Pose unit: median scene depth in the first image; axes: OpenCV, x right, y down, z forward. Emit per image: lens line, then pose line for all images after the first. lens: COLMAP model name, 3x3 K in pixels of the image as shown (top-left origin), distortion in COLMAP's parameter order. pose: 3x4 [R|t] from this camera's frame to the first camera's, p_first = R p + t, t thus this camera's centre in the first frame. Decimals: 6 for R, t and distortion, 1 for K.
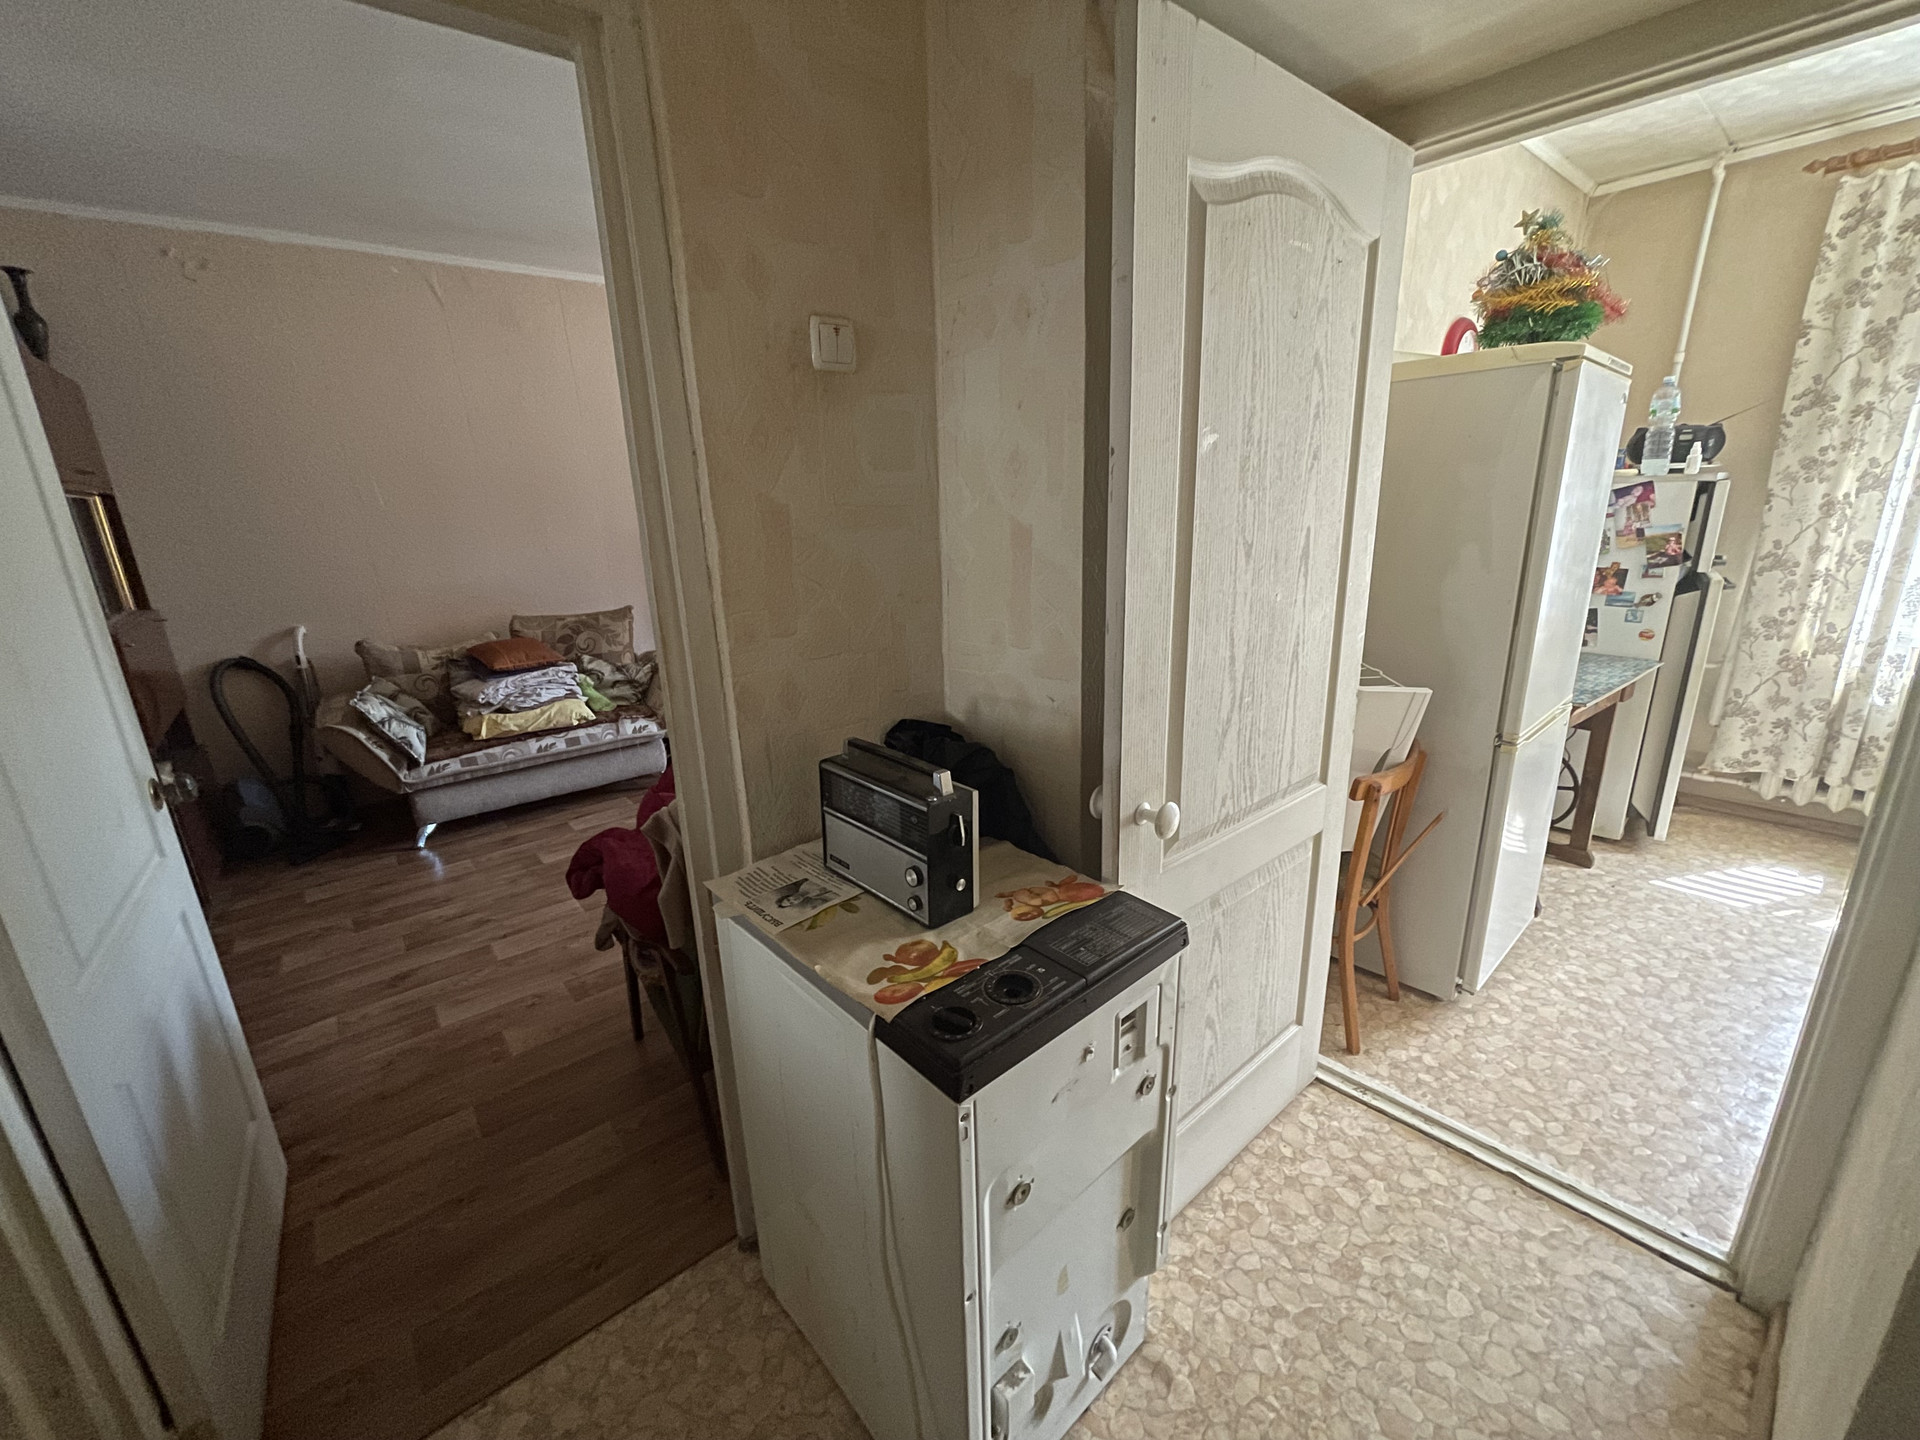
lens RADIAL K [[778.0, 0, 957.7], [0, 778.0, 724.4], [0, 0, 1]] dist [-0.002067, -0.000294]
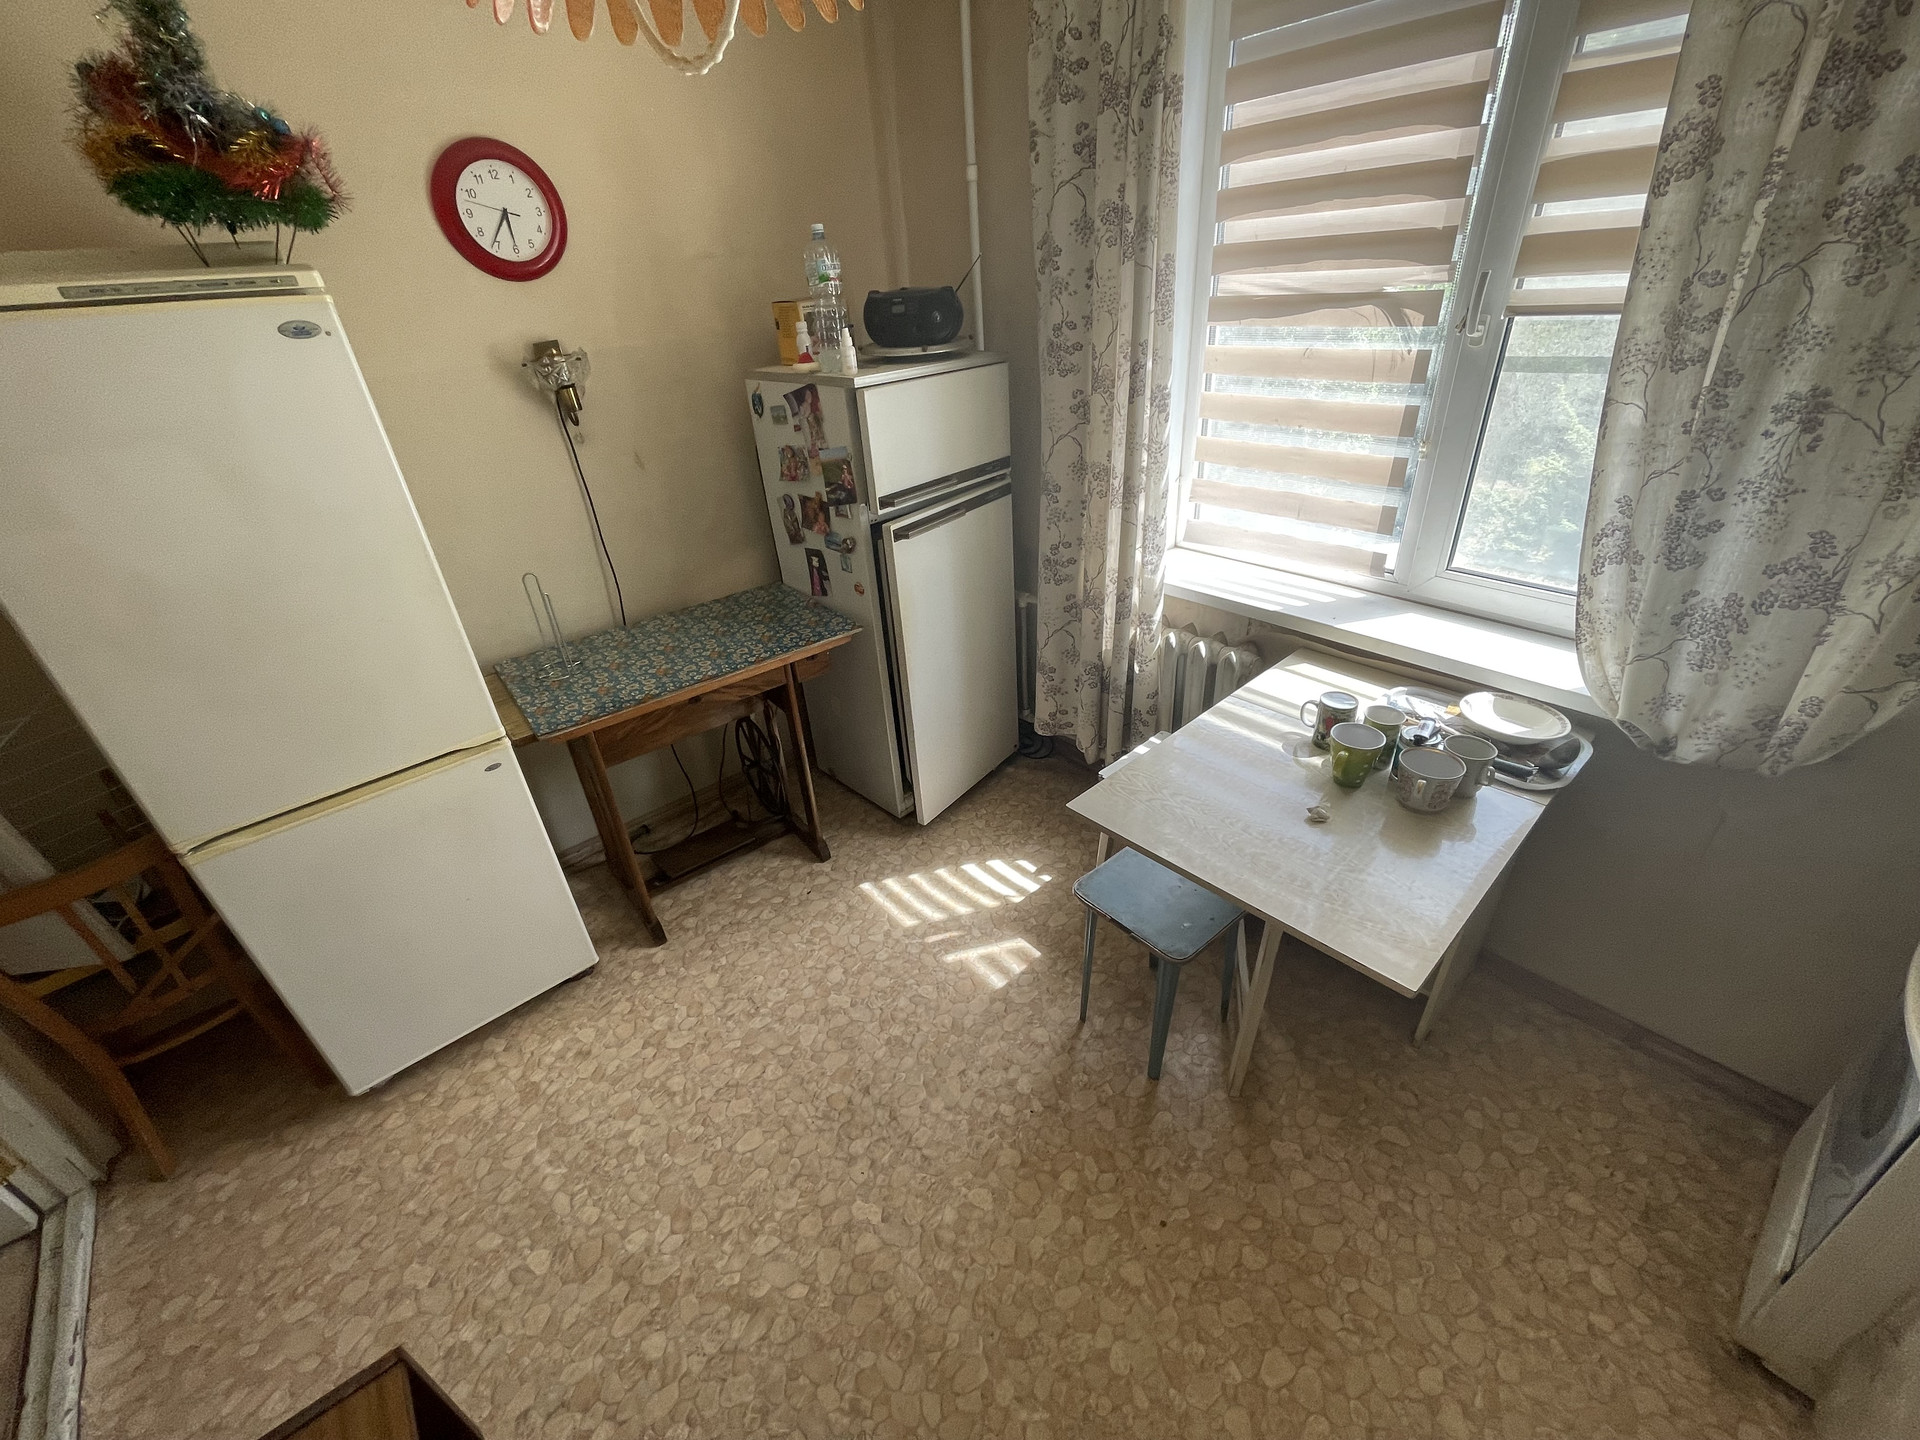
lens RADIAL K [[770.7, 0, 954.5], [0, 770.7, 724.4], [0, 0, 1]] dist [-0.009009, 0.000315]
pose [[0.999608, -0.027973, -0.000674, 0.991877], [0.027243, 0.967452, 0.251583, -0.178017], [-0.006385, -0.251503, 0.967836, 0.216903]]
